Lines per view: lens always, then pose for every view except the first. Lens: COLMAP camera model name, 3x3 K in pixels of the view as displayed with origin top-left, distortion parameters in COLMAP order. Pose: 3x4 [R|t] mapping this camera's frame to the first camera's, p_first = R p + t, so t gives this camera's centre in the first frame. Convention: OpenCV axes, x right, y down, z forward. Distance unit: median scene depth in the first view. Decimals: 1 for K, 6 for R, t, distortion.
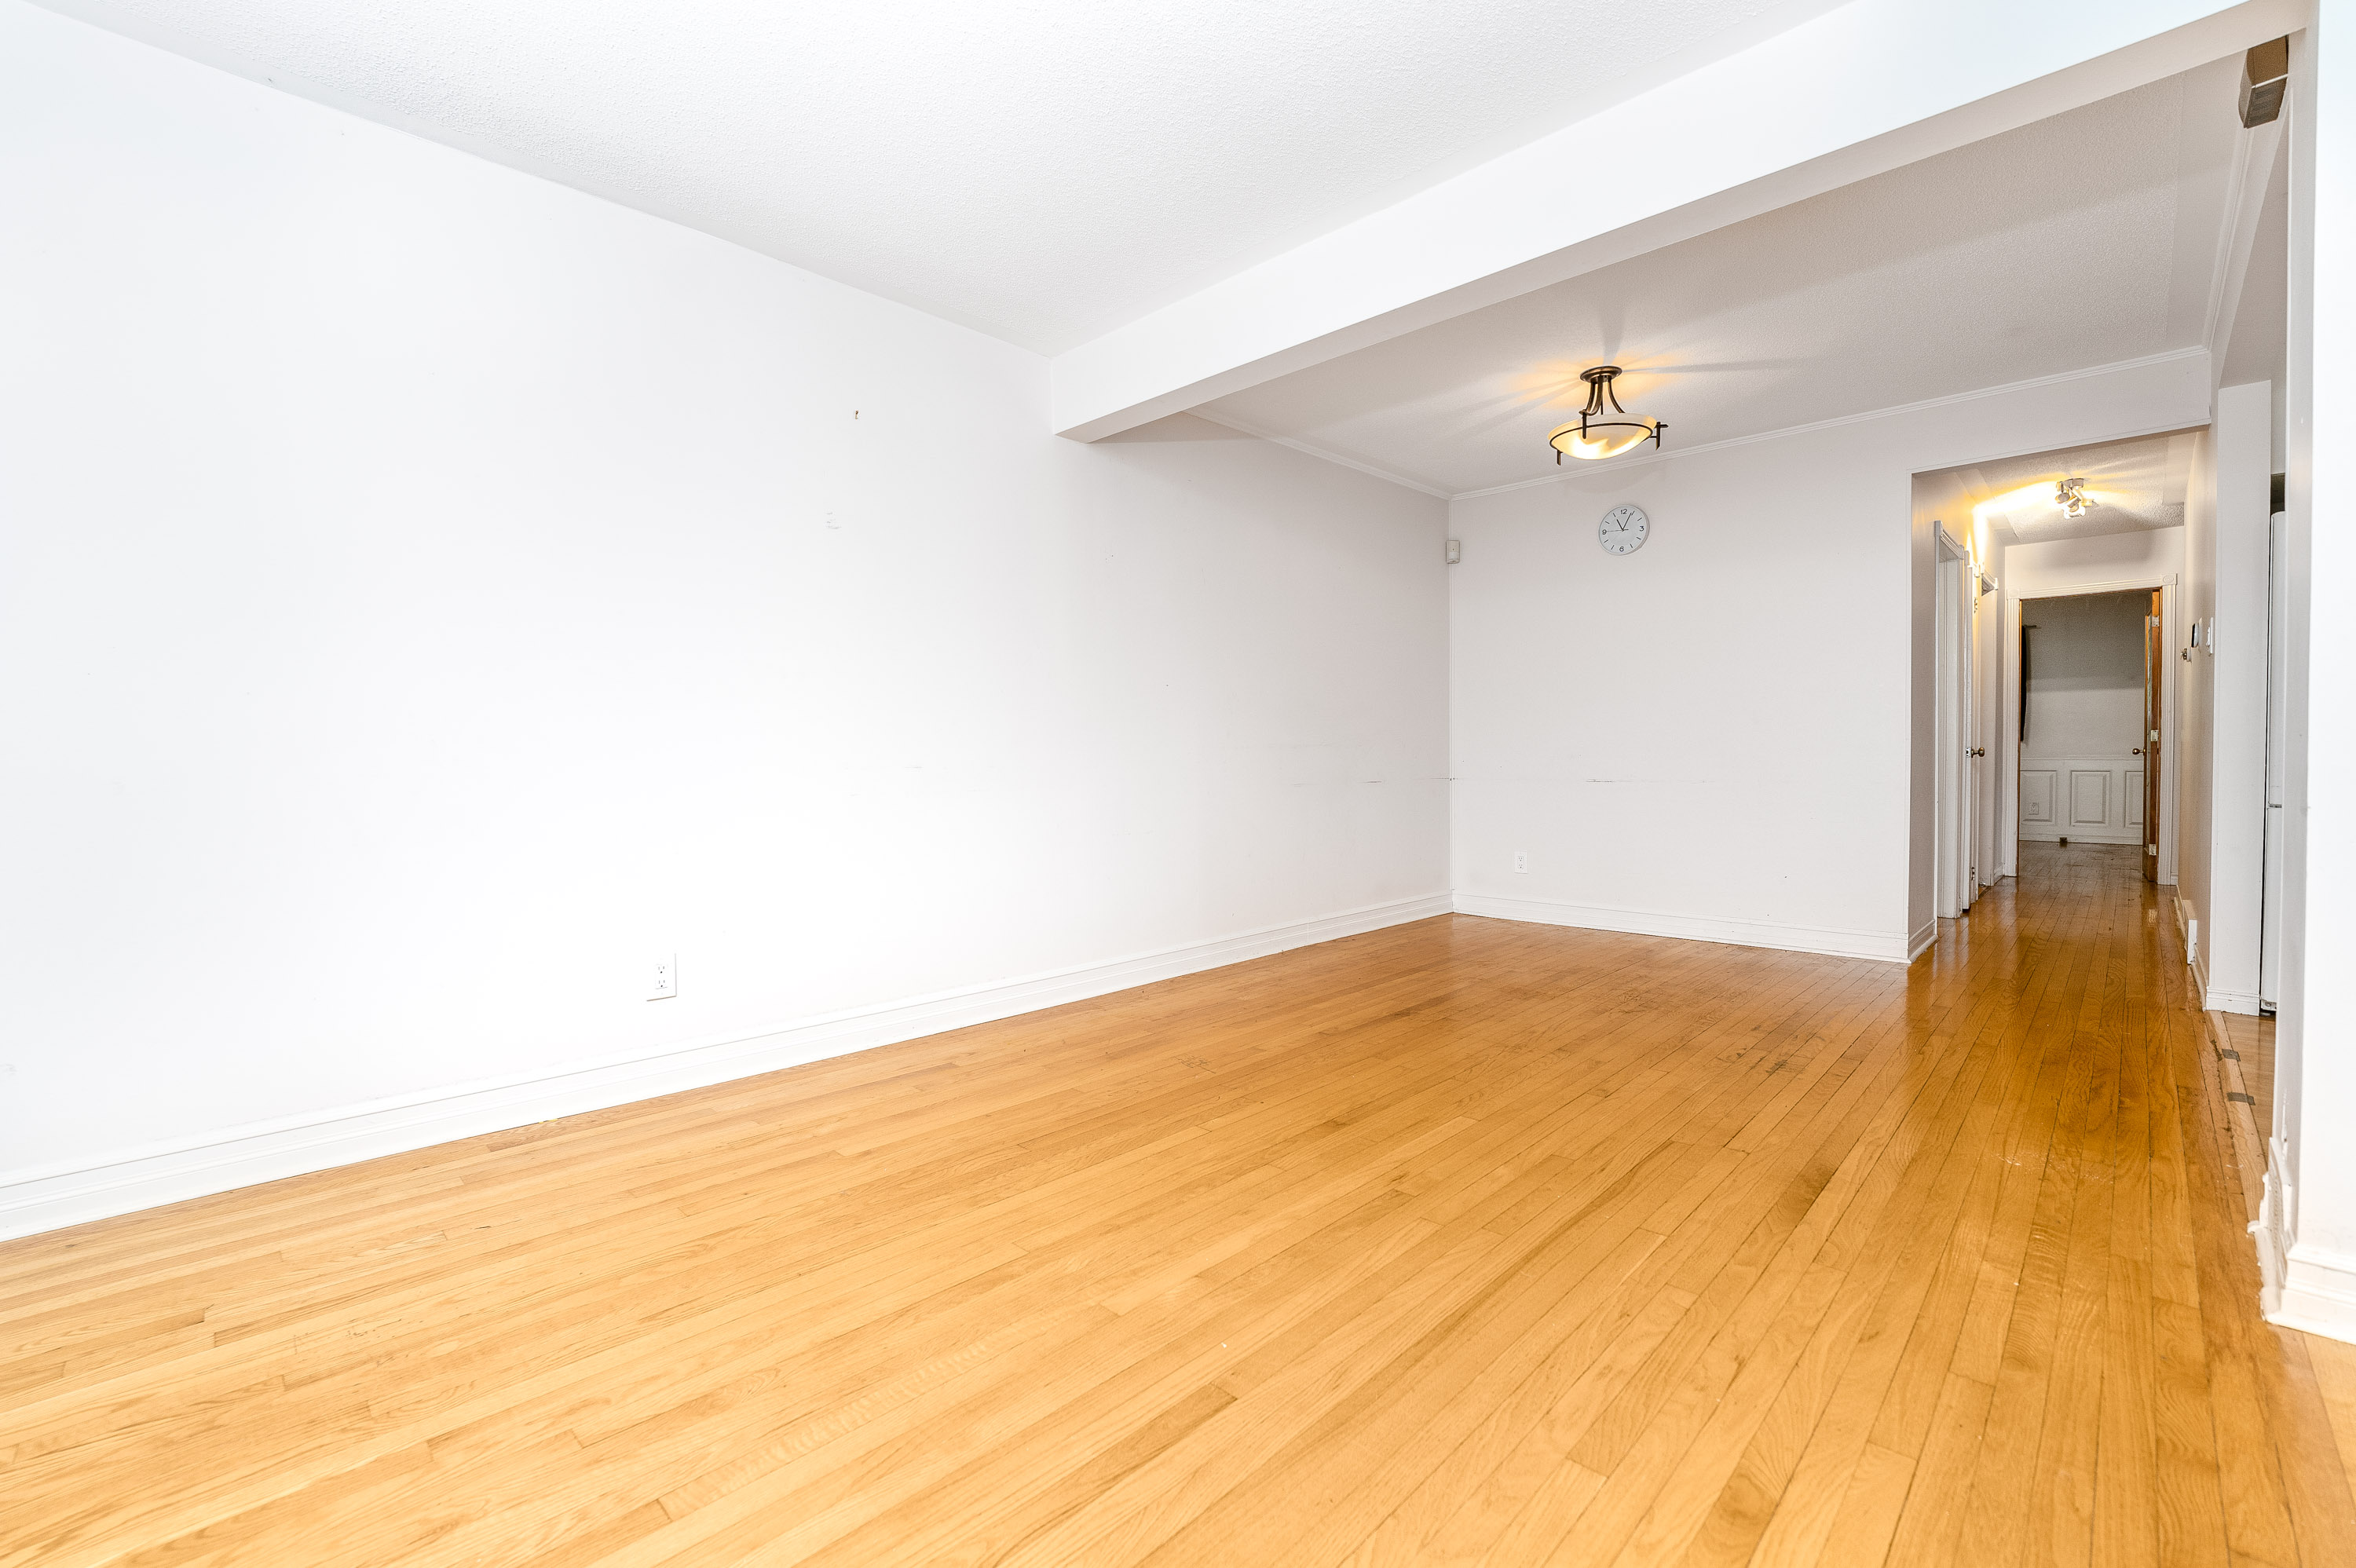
lens RADIAL K [[991.0, 0, 1178.0], [0, 991.0, 784.0], [0, 0, 1]] dist [-0.021846, -0.000141]
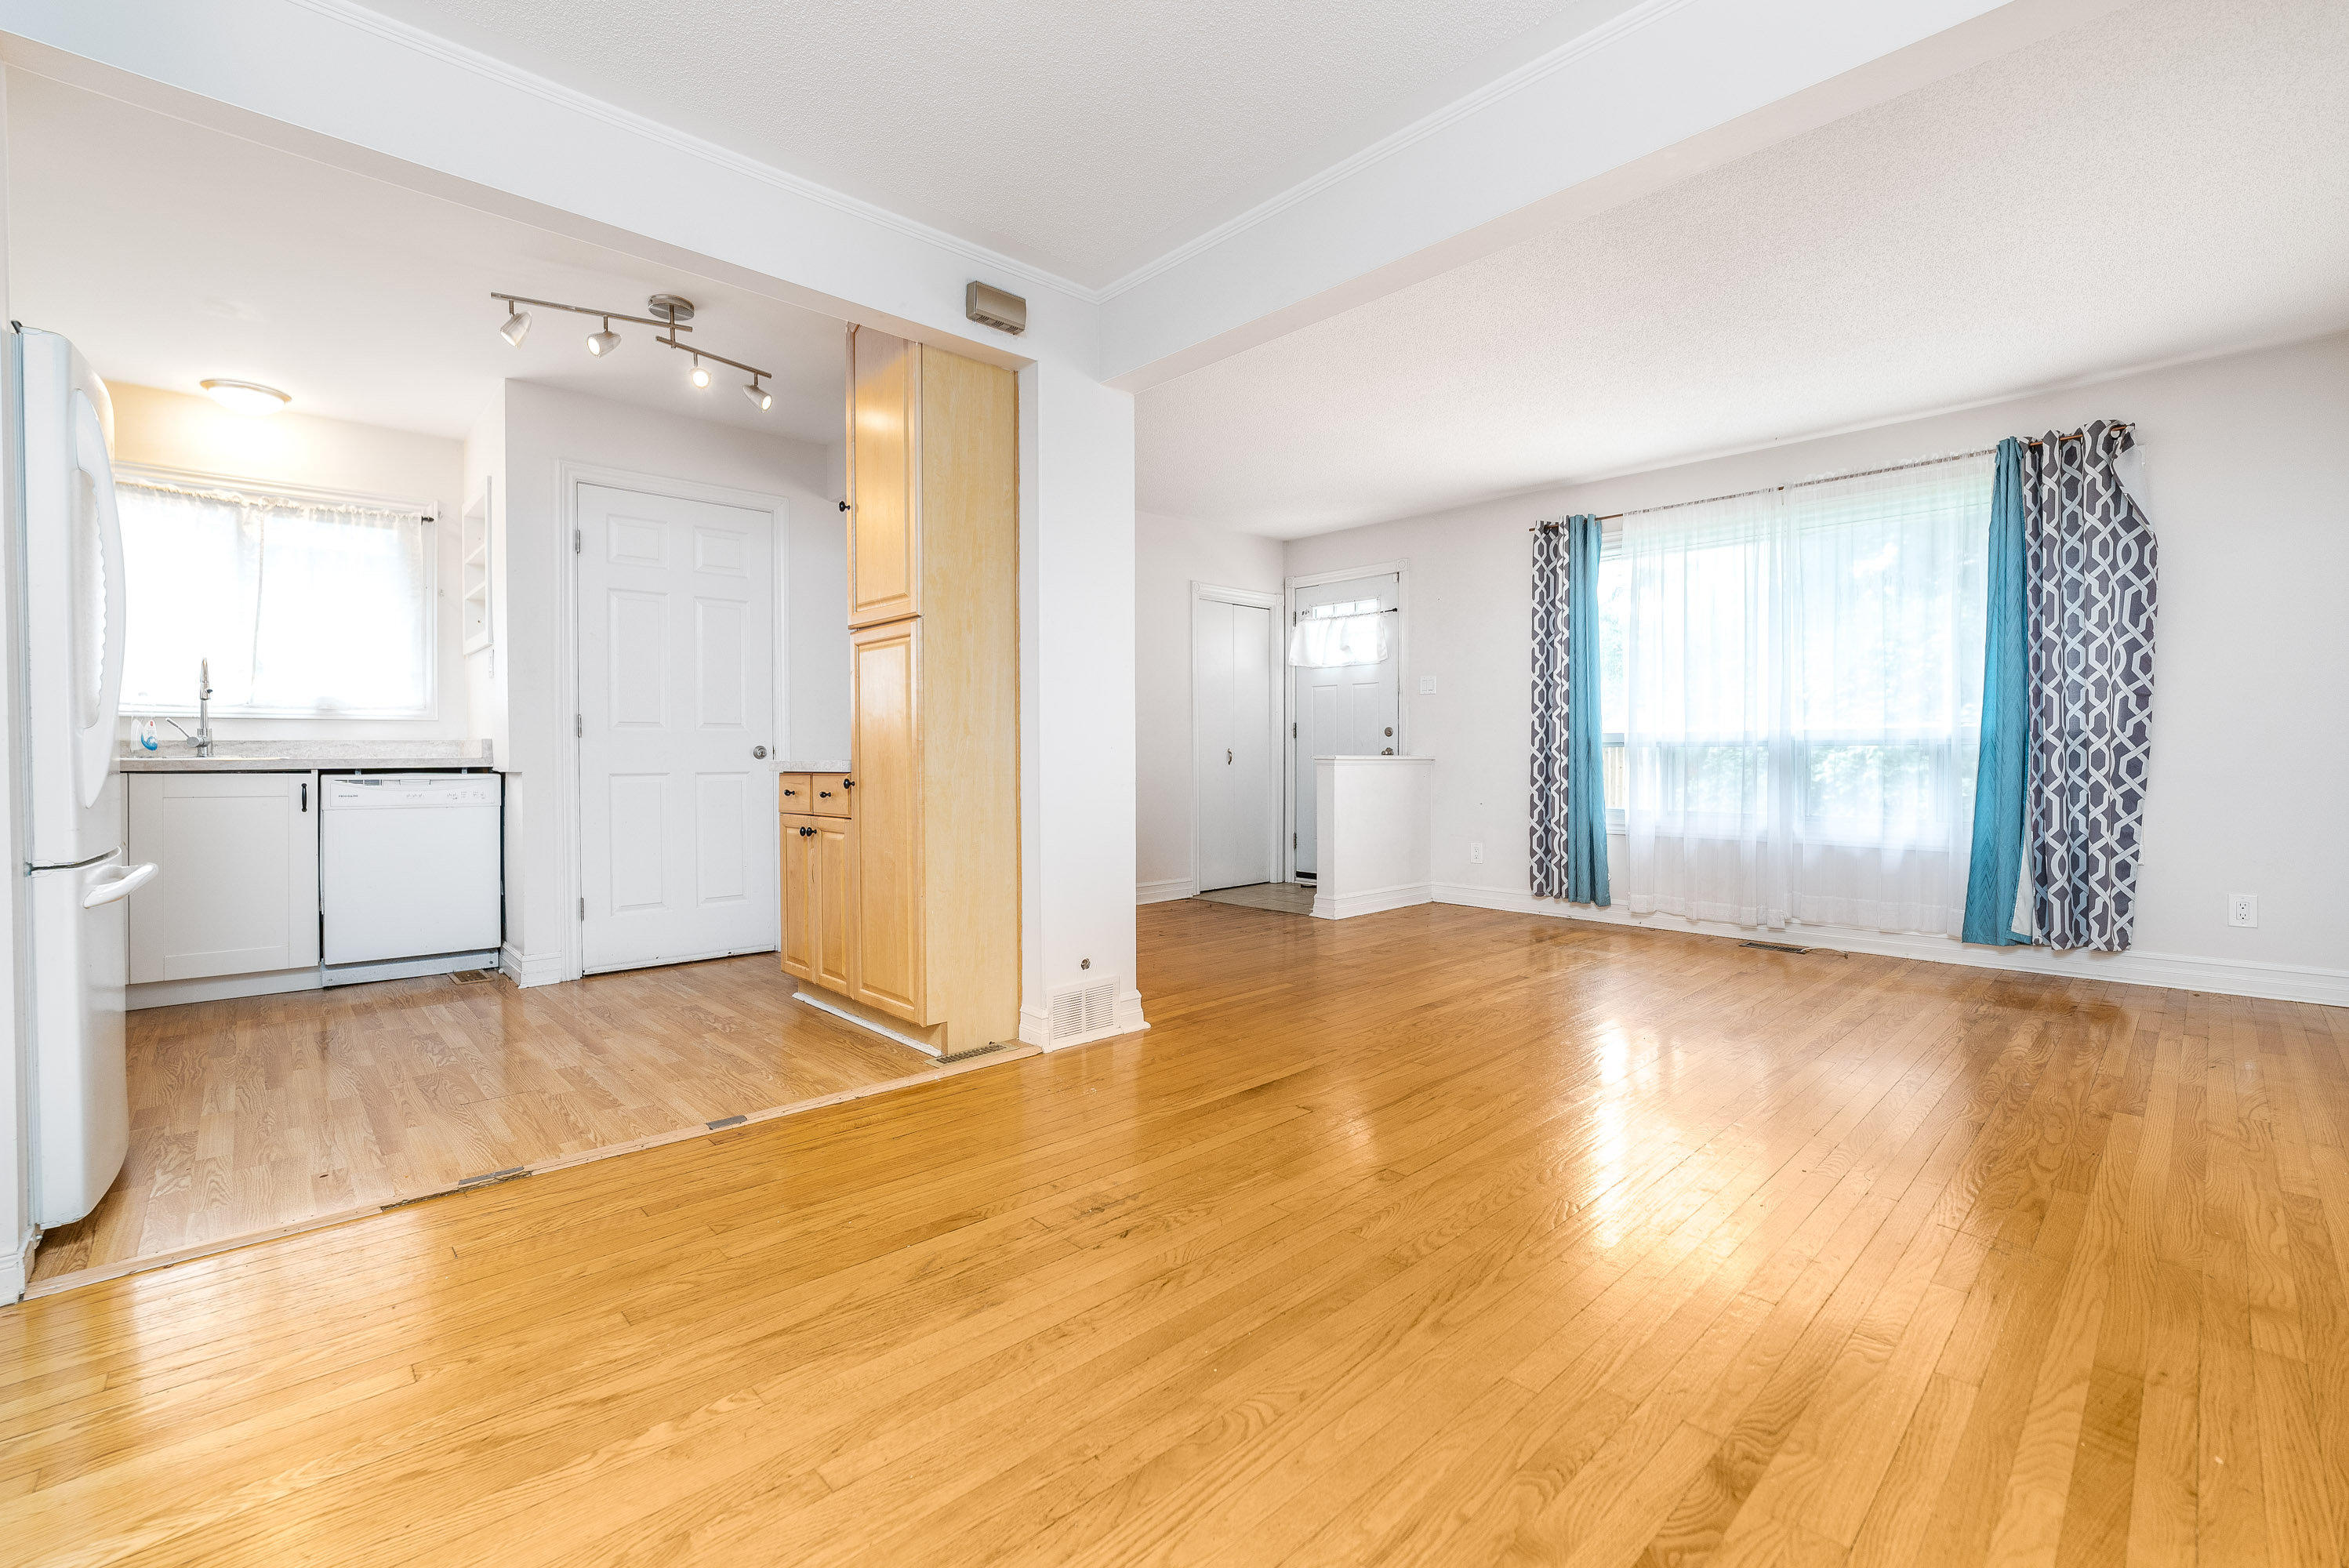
lens RADIAL K [[1003.1, 0, 1171.3], [0, 1003.1, 760.2], [0, 0, 1]] dist [-0.020638, -0.000068]
pose [[-0.999233, 0.017525, 0.035016, 0.608612], [0.018659, 0.999304, 0.032309, -0.055874], [-0.034426, 0.032937, -0.998864, 1.926811]]
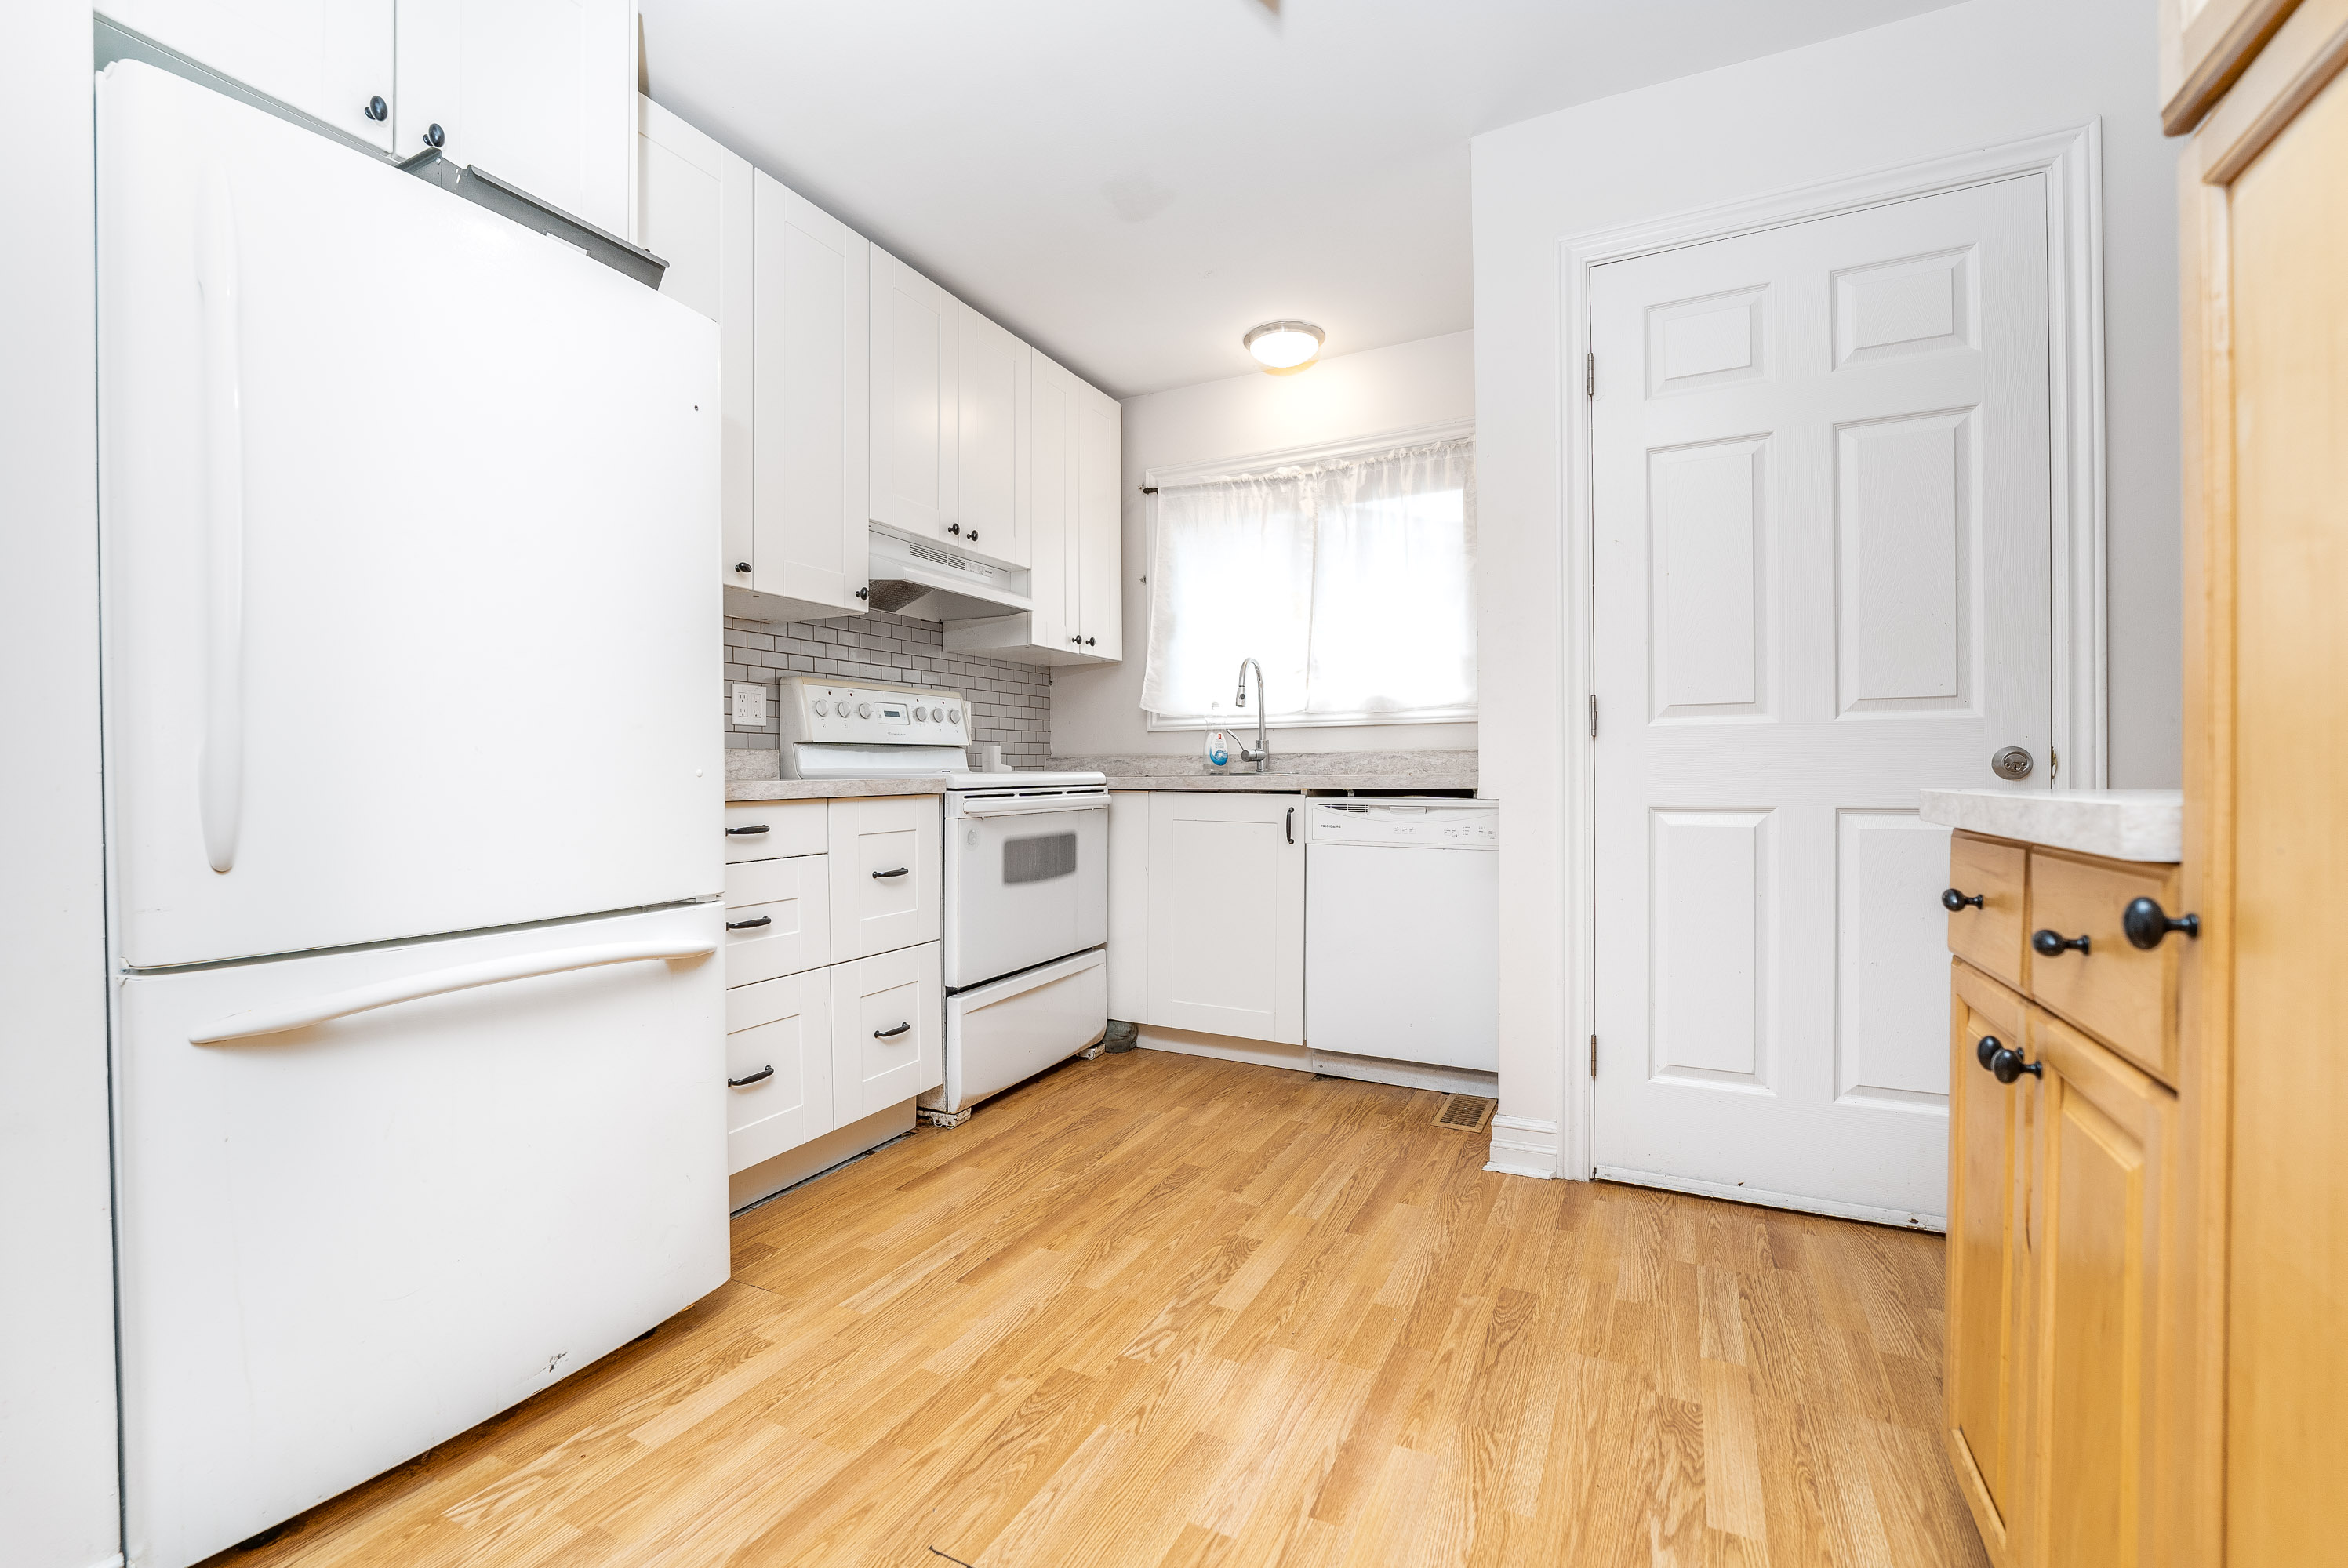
lens RADIAL K [[987.6, 0, 1174.0], [0, 987.6, 784.0], [0, 0, 1]] dist [-0.021846, -0.000141]
pose [[-0.301378, 0.003076, 0.953500, 0.908361], [0.037067, 0.999277, 0.008492, -0.039731], [-0.952784, 0.037902, -0.301274, 0.970285]]
